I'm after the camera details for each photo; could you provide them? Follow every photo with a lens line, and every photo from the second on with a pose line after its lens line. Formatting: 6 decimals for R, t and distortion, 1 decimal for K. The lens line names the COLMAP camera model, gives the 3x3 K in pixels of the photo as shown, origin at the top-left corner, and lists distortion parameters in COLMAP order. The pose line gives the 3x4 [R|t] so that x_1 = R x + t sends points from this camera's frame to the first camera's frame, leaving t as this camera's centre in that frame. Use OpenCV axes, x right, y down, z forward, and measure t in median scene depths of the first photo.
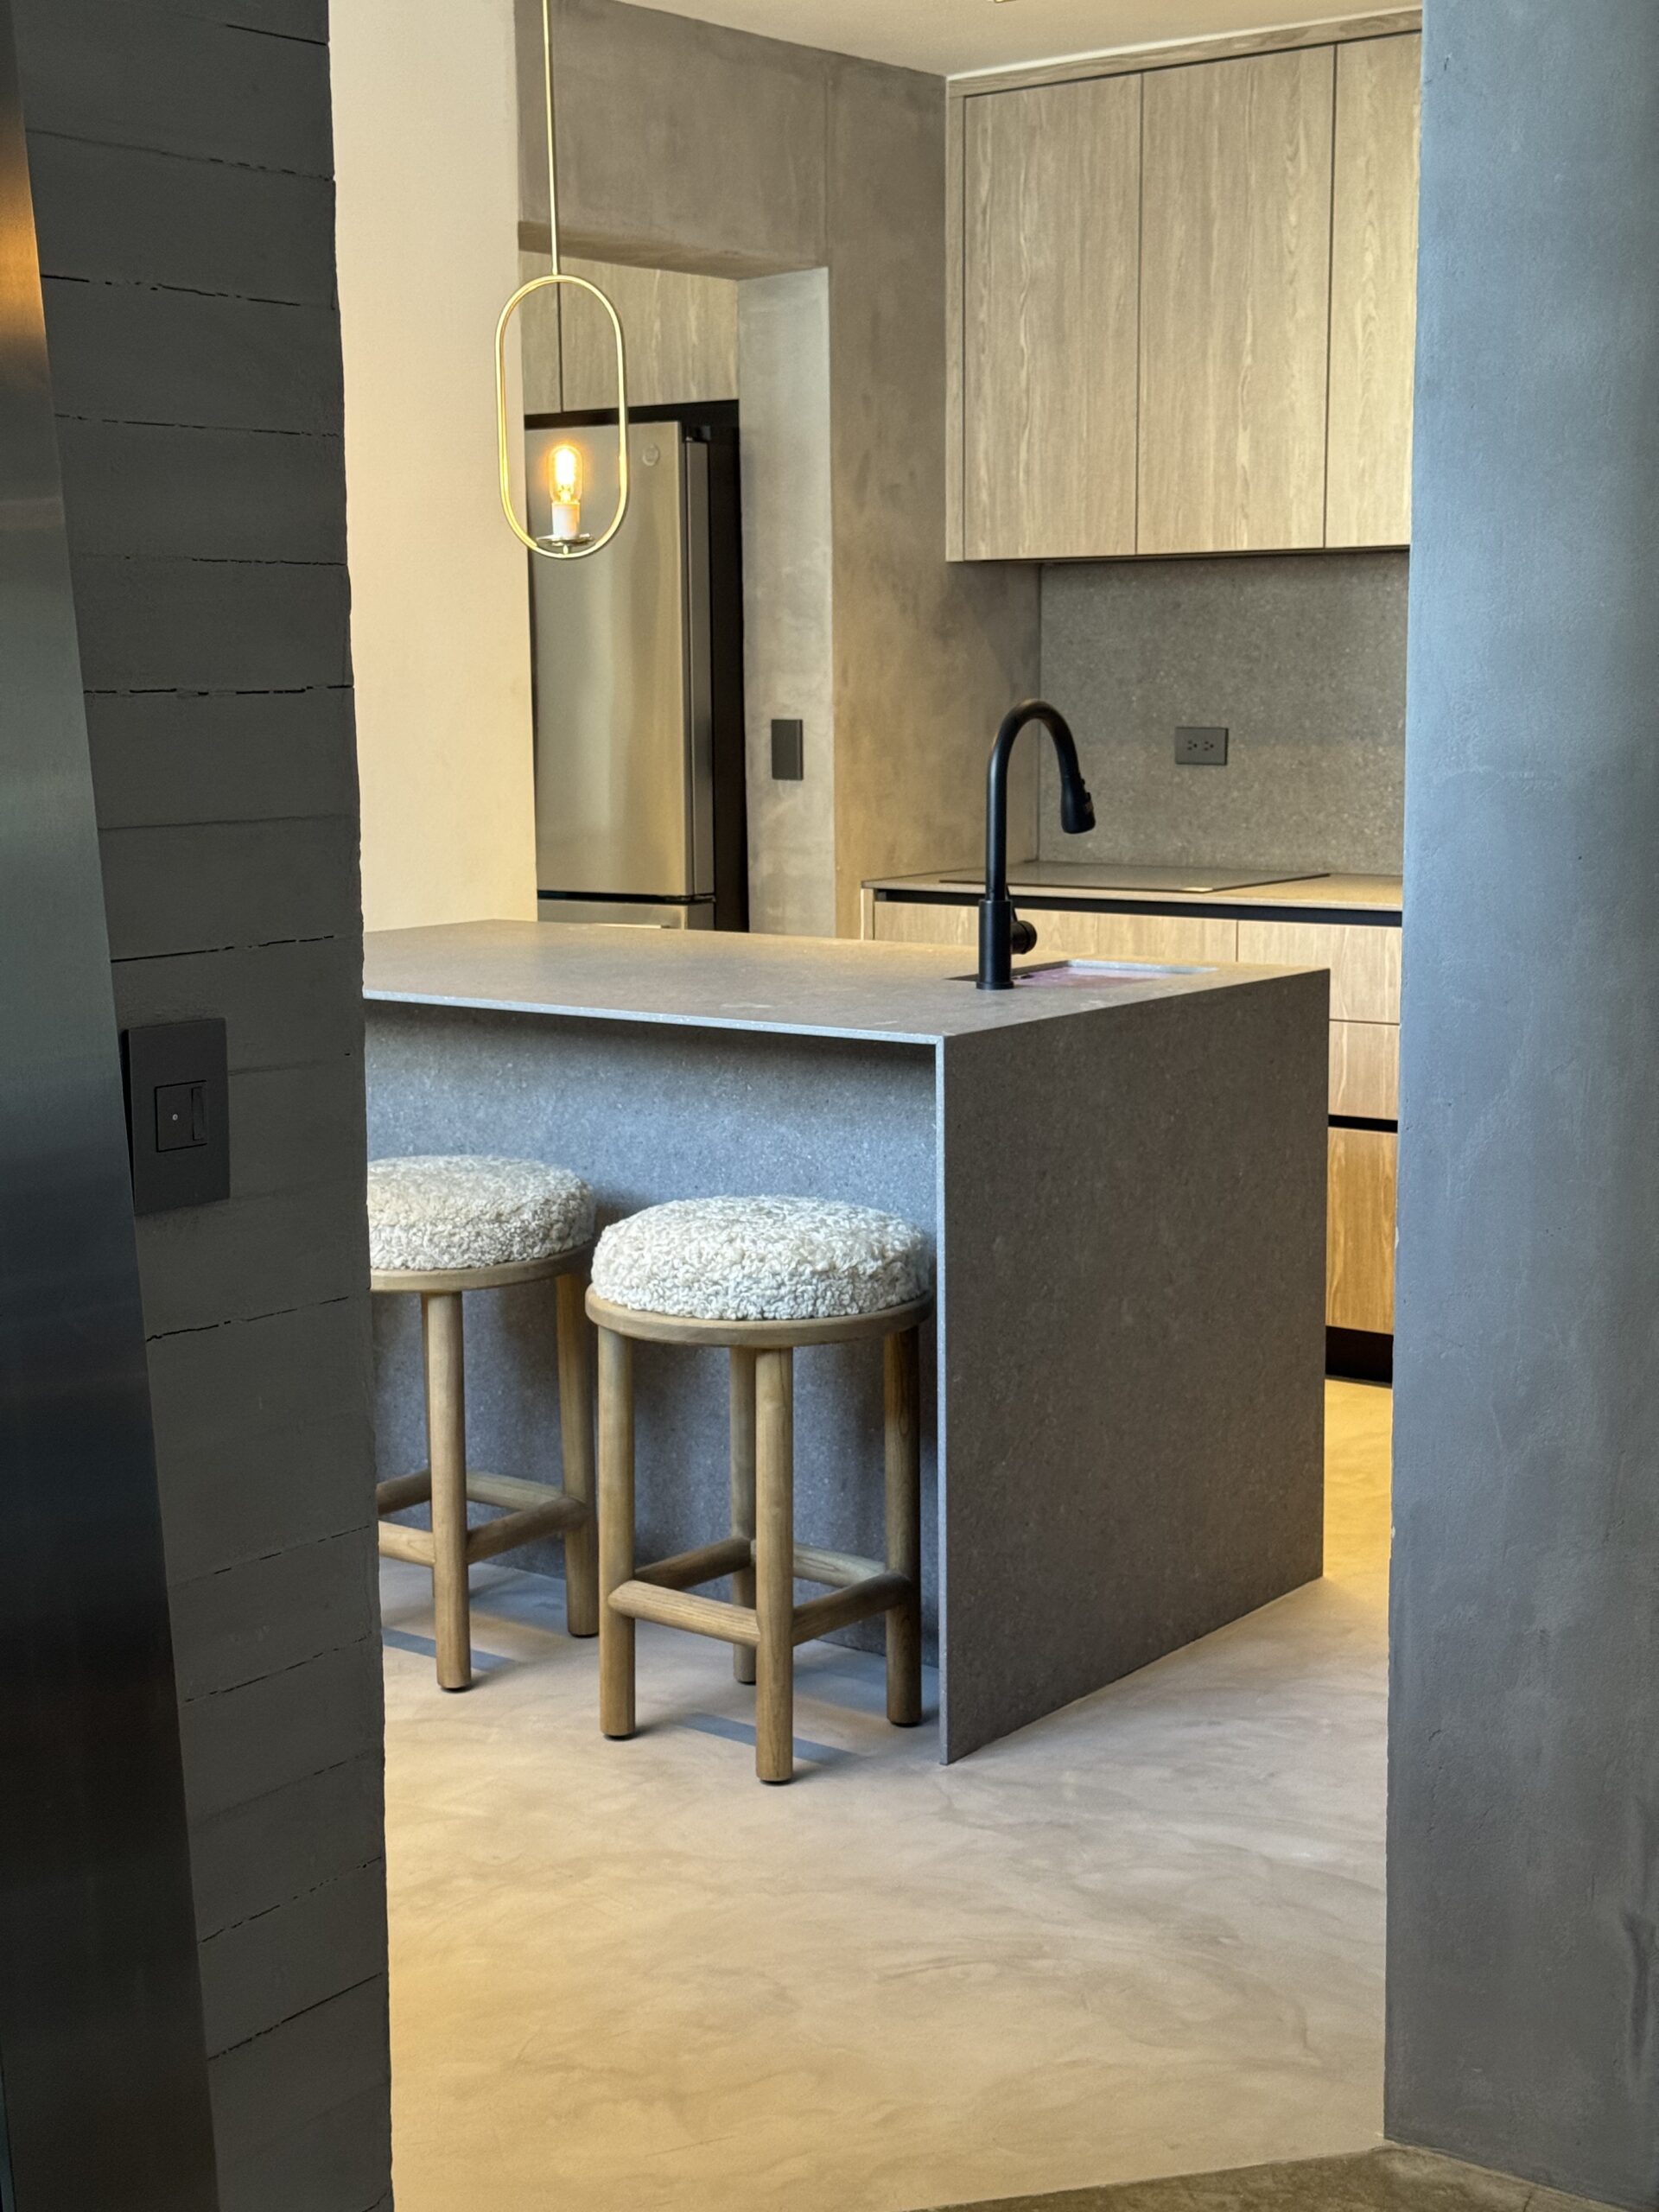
lens RADIAL K [[3084.1, 0, 829.5], [0, 3084.1, 1106.0], [0, 0, 1]] dist [0.009445, 0.075720]
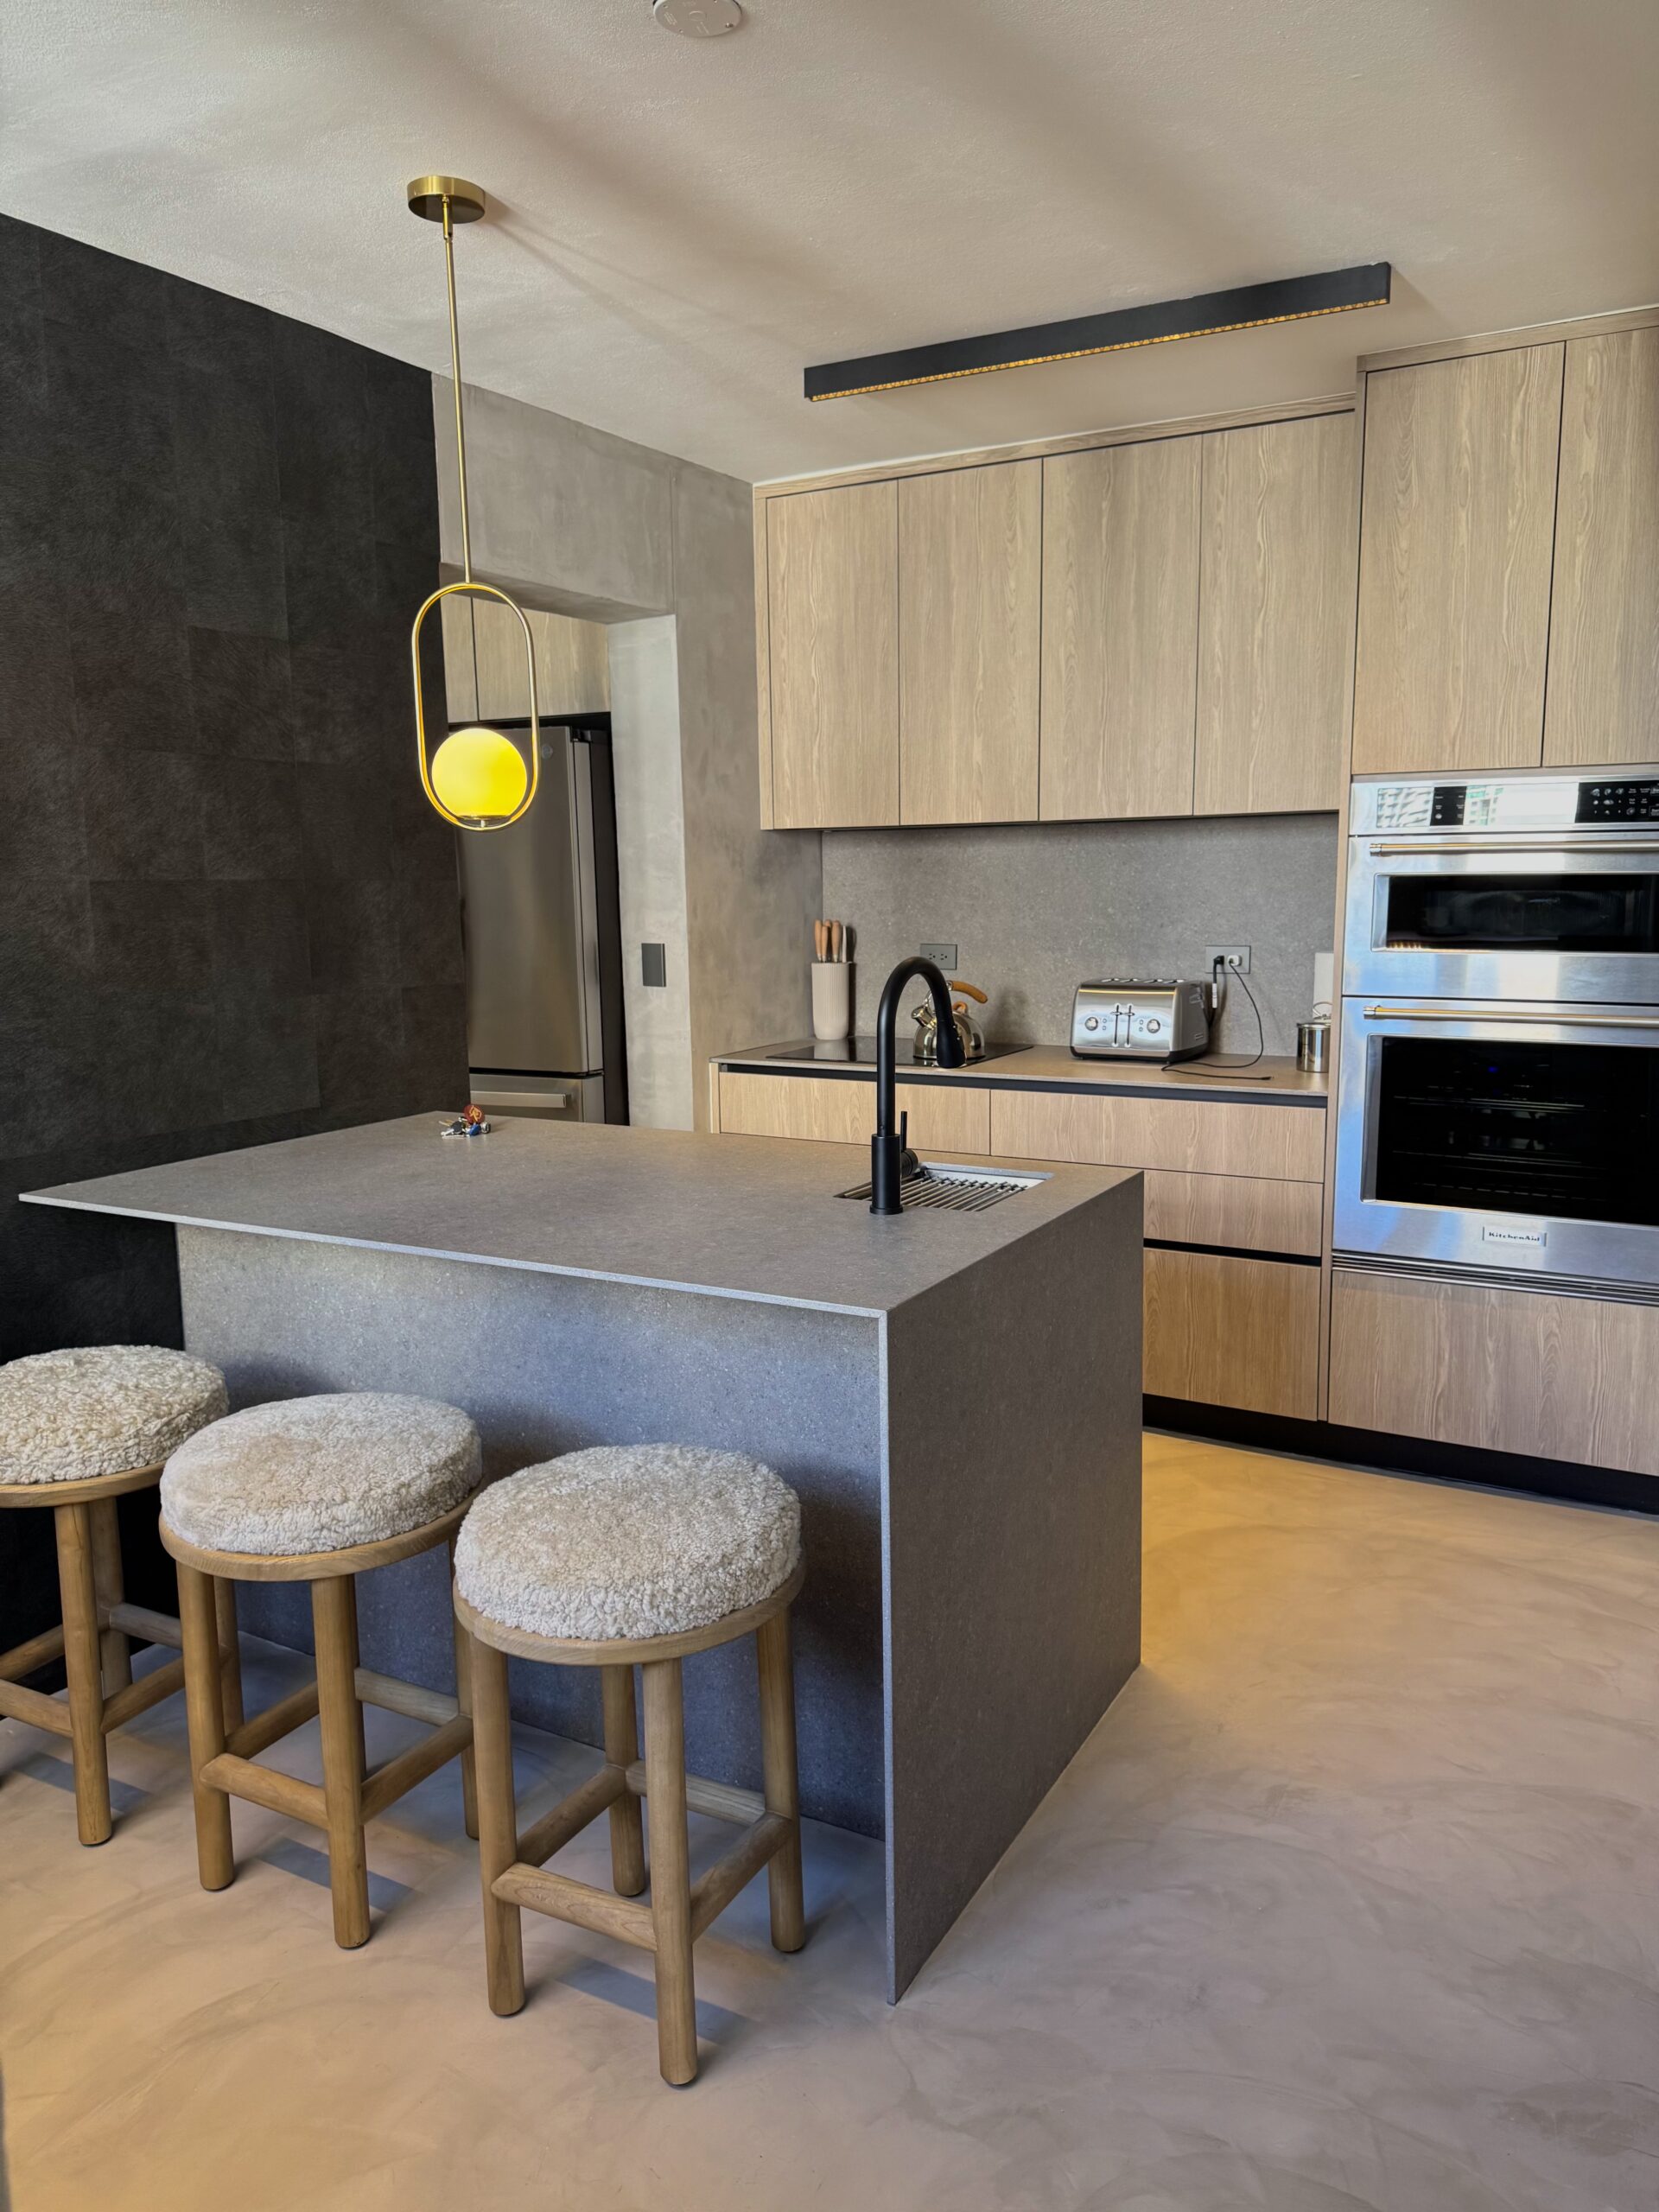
lens RADIAL K [[1576.3, 0, 866.0], [0, 1576.3, 1099.2], [0, 0, 1]] dist [0.107449, -0.191171]
pose [[0.988910, -0.024348, 0.146507, -0.025362], [0.024635, 0.999696, -0.000146, -0.053276], [-0.146459, 0.003753, 0.989210, 0.284686]]
